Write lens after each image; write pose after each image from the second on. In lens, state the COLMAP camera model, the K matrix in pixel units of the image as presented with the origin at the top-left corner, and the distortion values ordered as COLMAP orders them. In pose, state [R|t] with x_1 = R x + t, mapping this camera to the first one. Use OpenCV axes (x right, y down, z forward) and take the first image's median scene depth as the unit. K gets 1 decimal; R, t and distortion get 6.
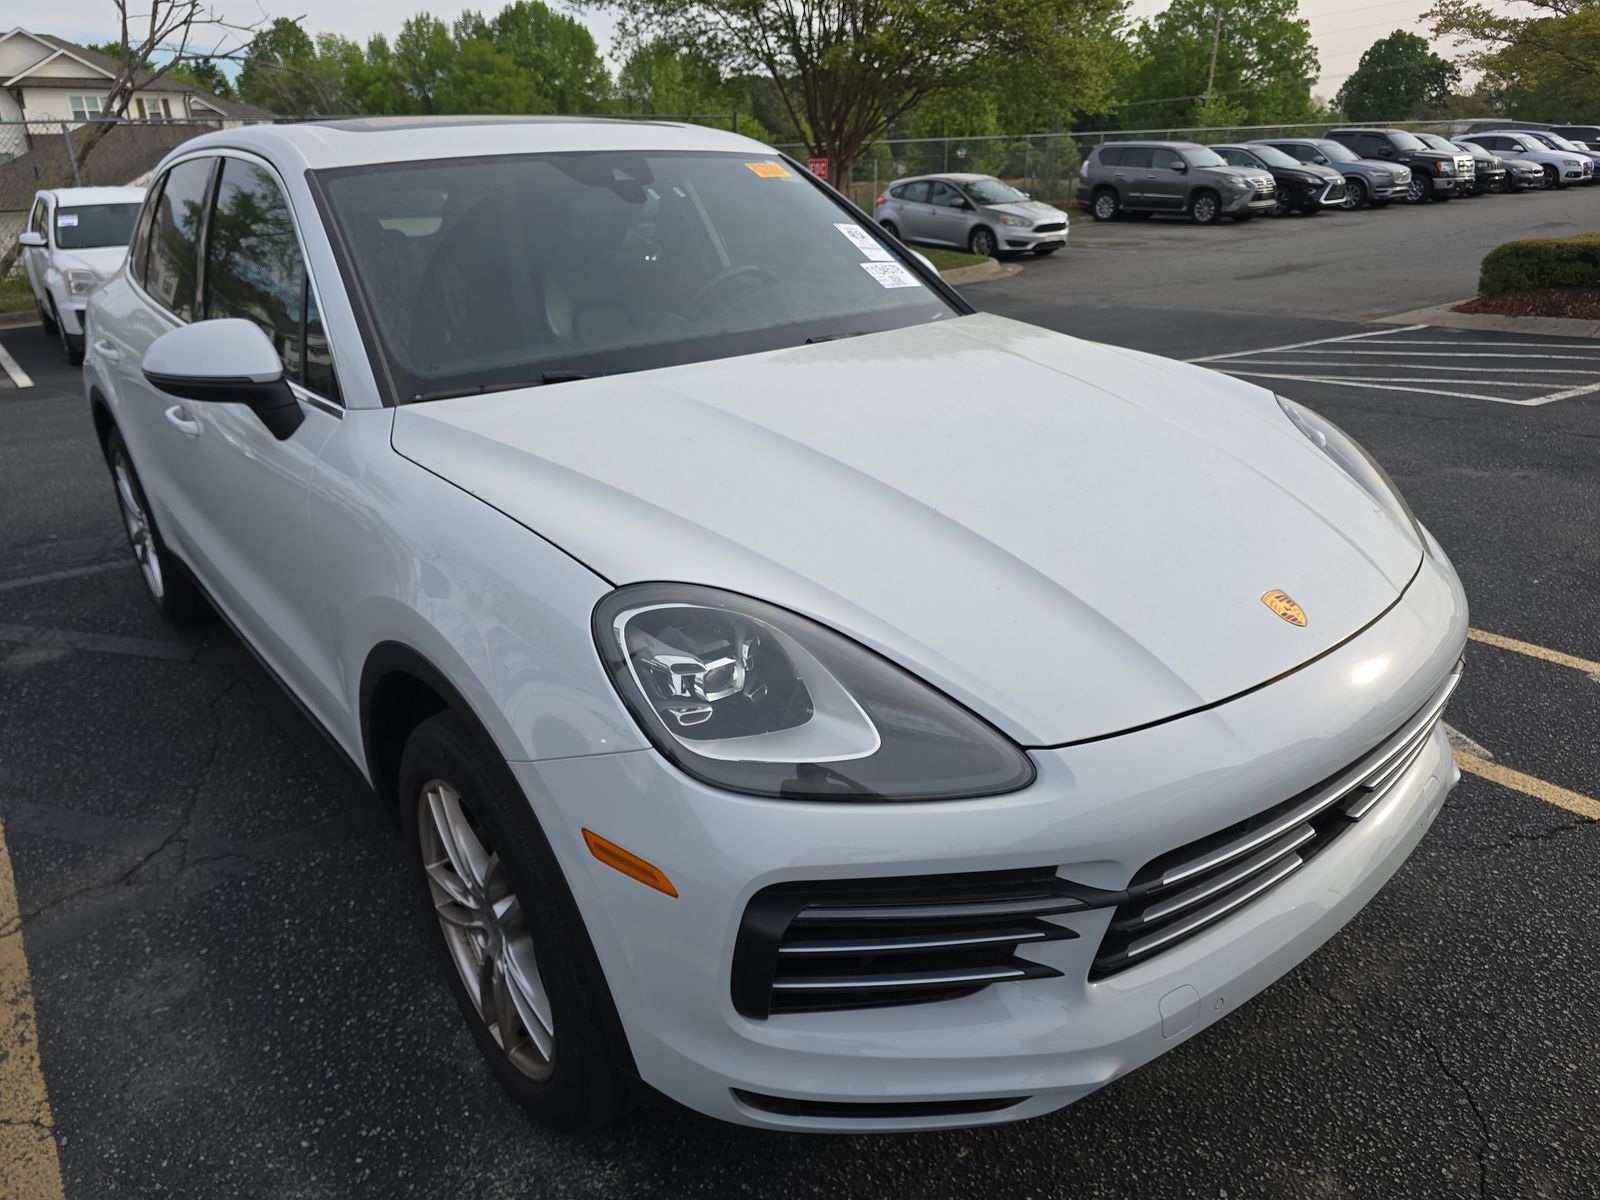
lens RADIAL K [[1086.9, 0, 824.7], [0, 1086.9, 597.1], [0, 0, 1]] dist [0.045756, -0.030541]
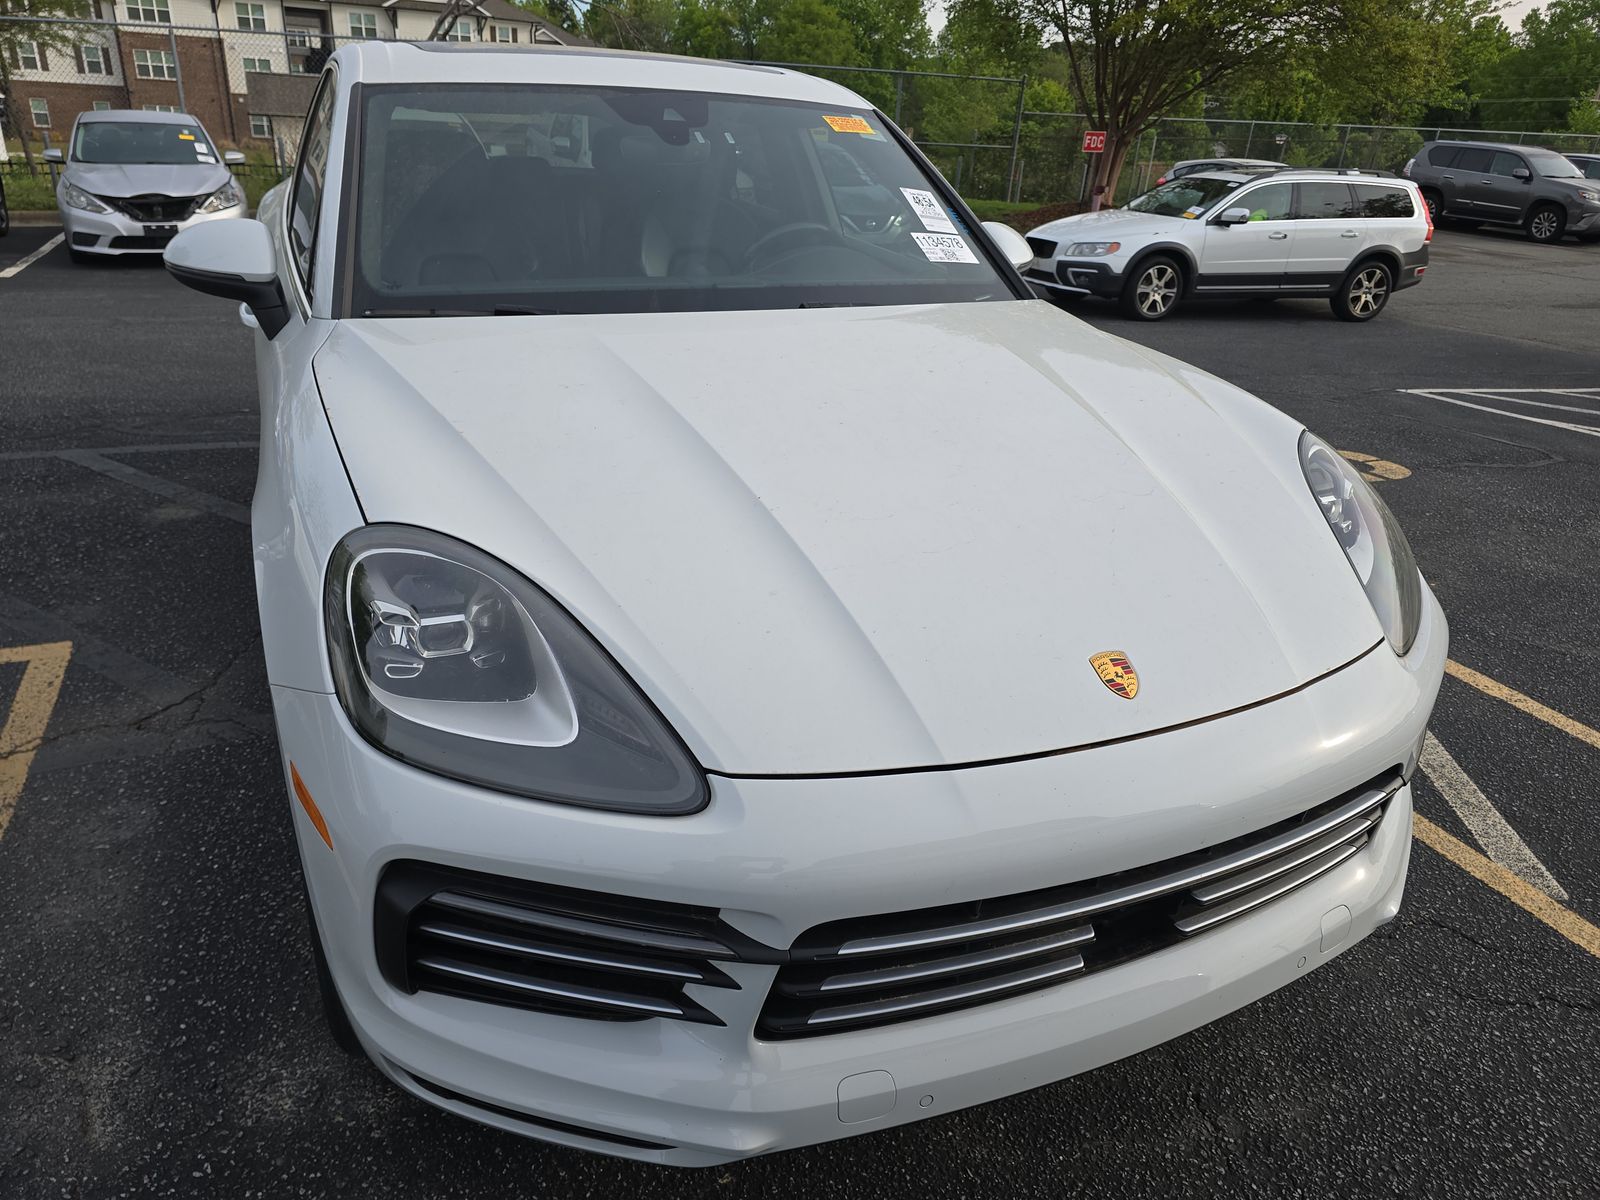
lens RADIAL K [[1086.9, 0, 824.7], [0, 1086.9, 597.1], [0, 0, 1]] dist [0.045756, -0.030541]
pose [[0.963935, 0.171337, -0.203650, 0.184356], [-0.165515, 0.985161, 0.045417, -0.025274], [0.208410, -0.010072, 0.977990, 0.059582]]
